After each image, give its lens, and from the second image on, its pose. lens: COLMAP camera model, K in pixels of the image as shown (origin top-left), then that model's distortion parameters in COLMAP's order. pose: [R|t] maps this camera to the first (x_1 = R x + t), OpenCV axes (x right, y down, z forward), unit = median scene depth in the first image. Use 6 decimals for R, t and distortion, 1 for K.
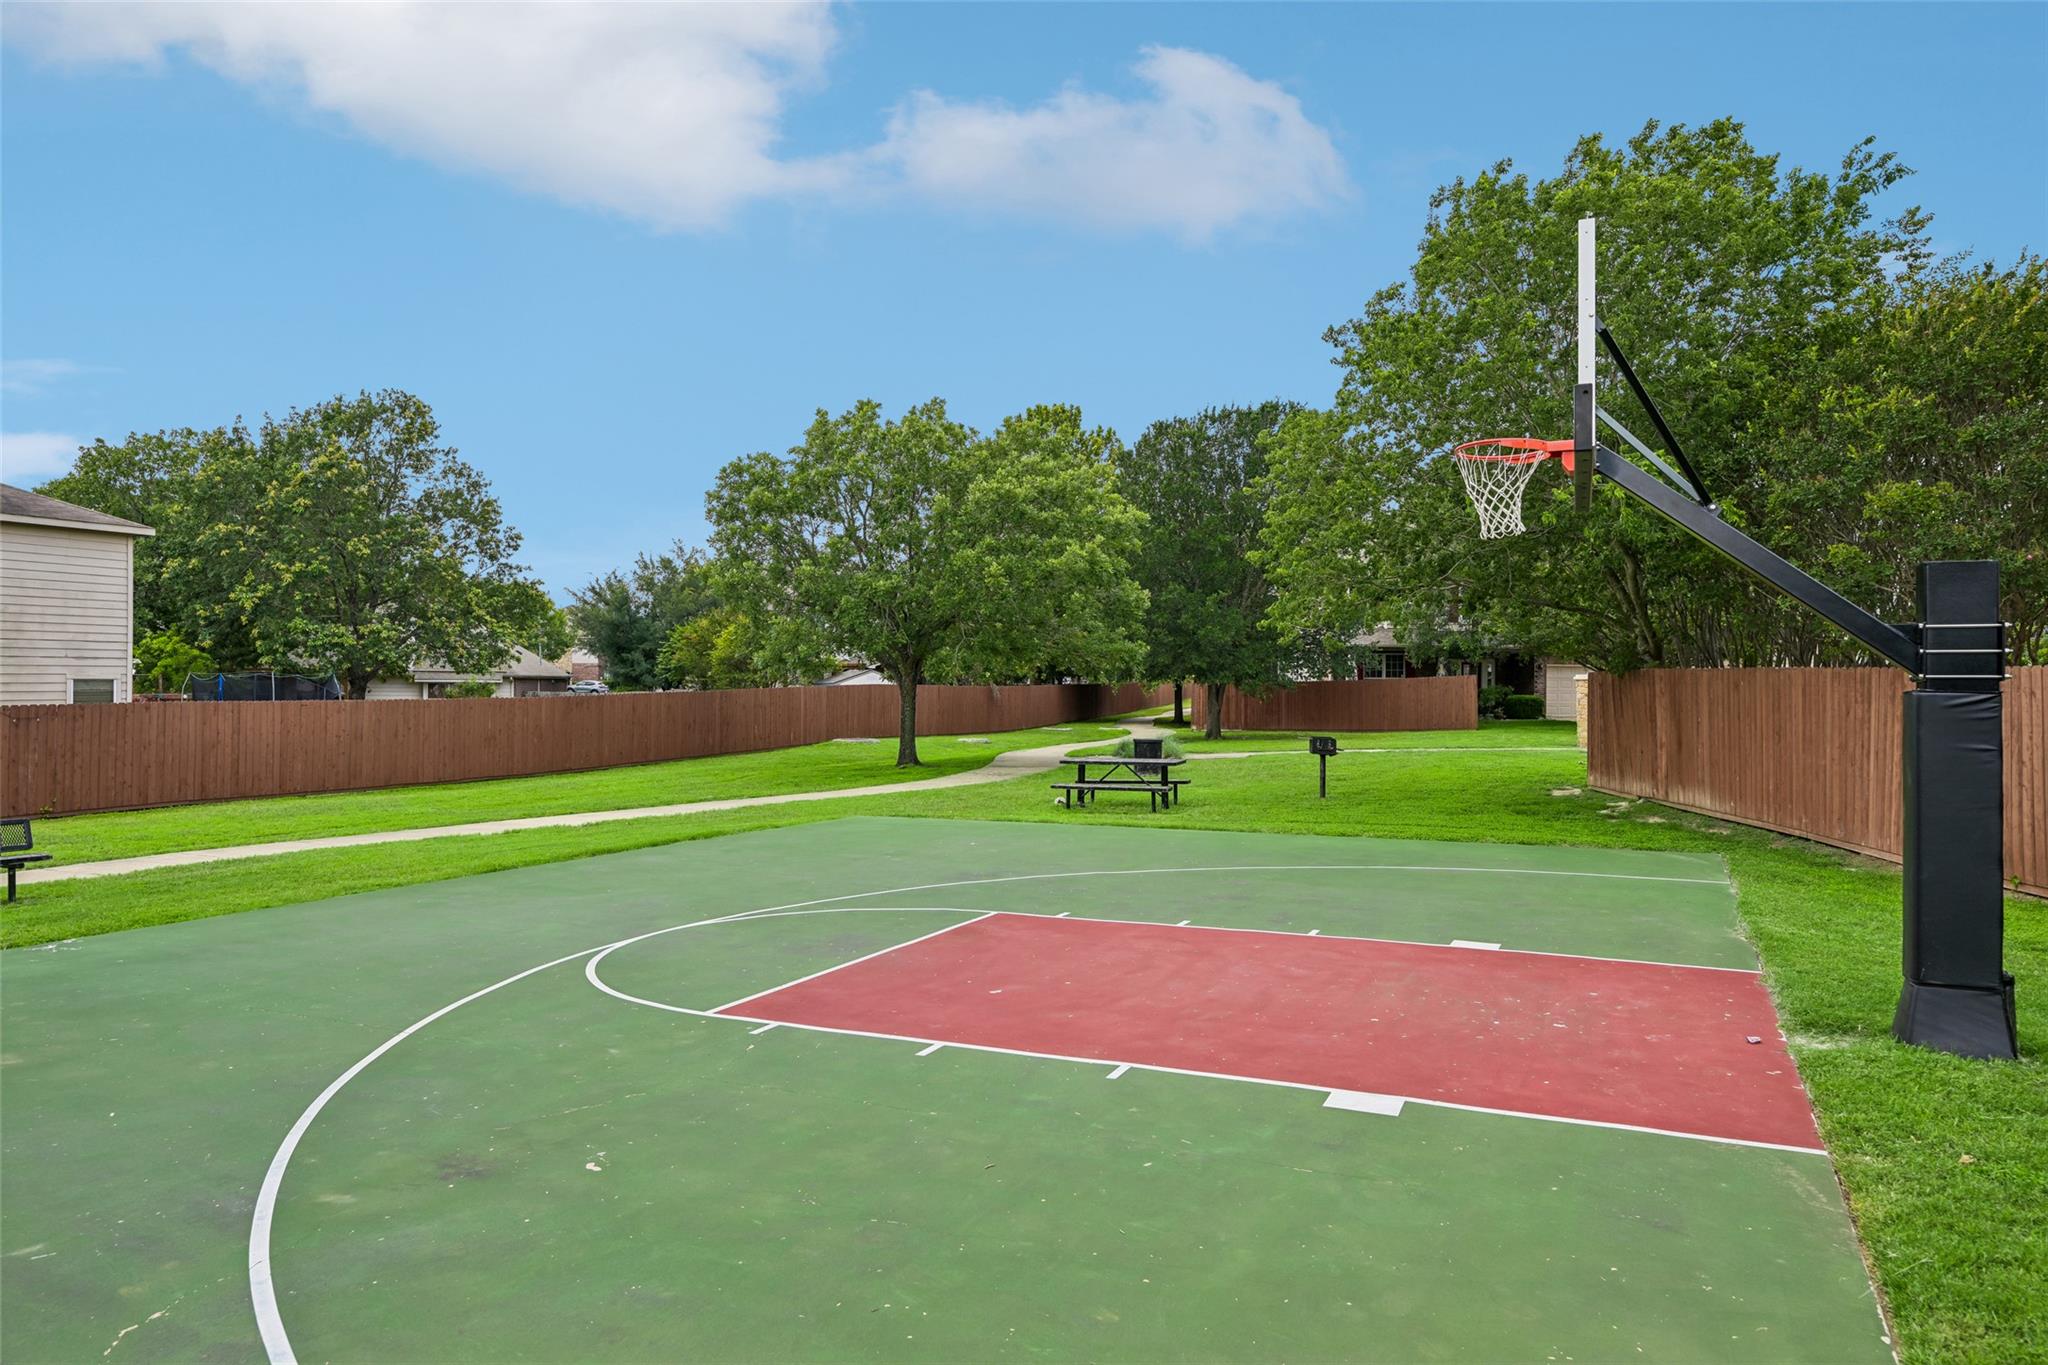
lens RADIAL K [[1314.1, 0, 1024.0], [0, 1314.1, 682.5], [0, 0, 1]] dist [0.004668, 0.000354]
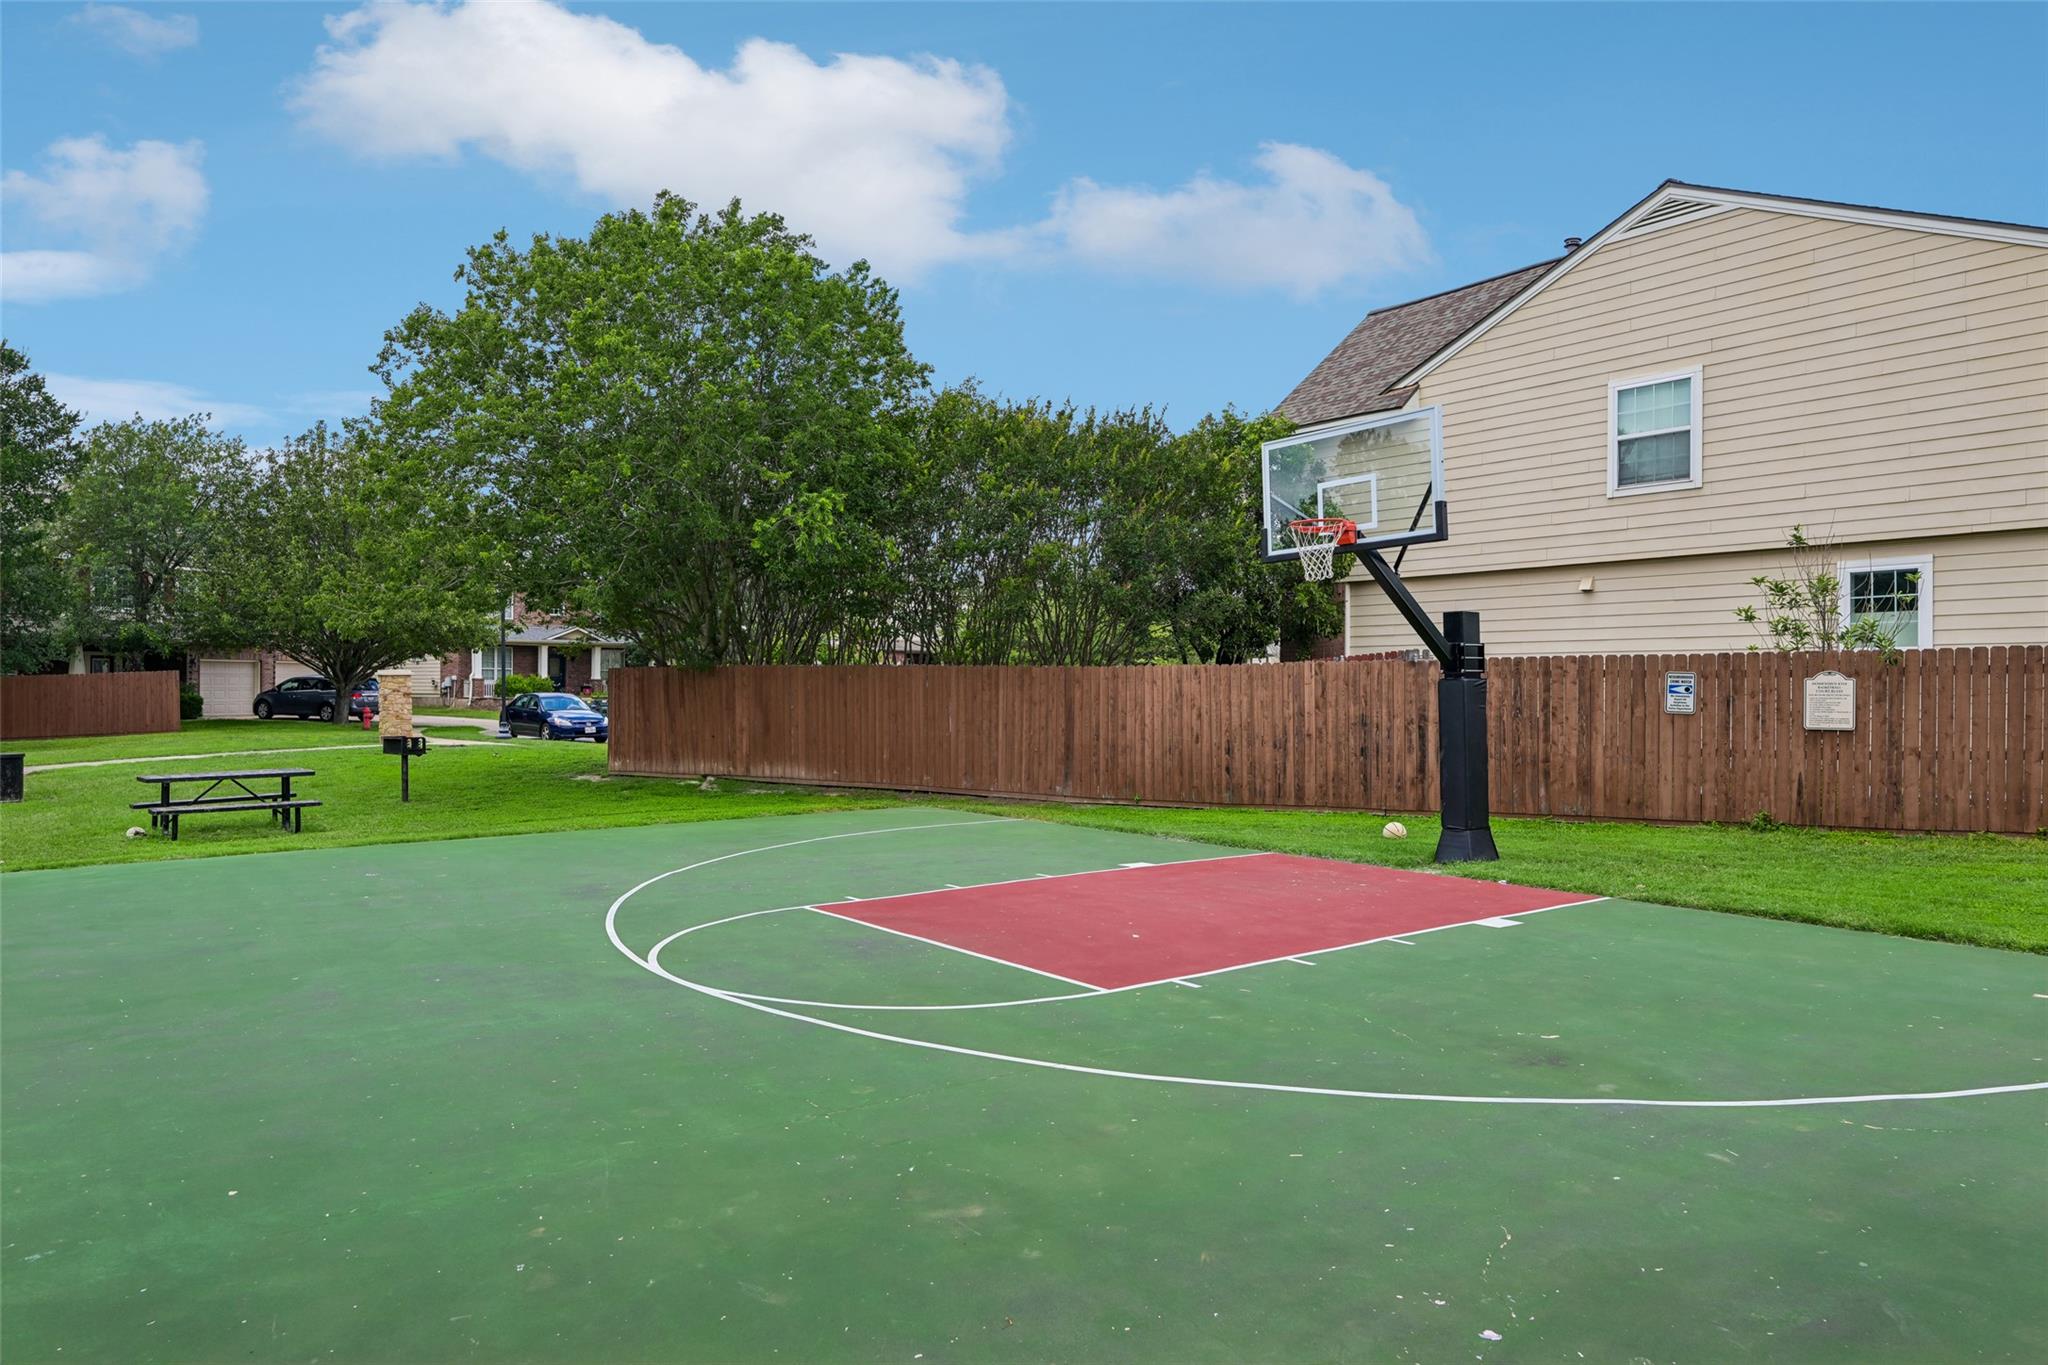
lens RADIAL K [[1314.1, 0, 1024.0], [0, 1314.1, 682.5], [0, 0, 1]] dist [0.004668, 0.000354]
pose [[0.489189, -0.003074, 0.872172, -0.566889], [0.001345, 0.999995, 0.002770, 0.003230], [-0.872177, -0.000182, 0.489191, 0.266970]]
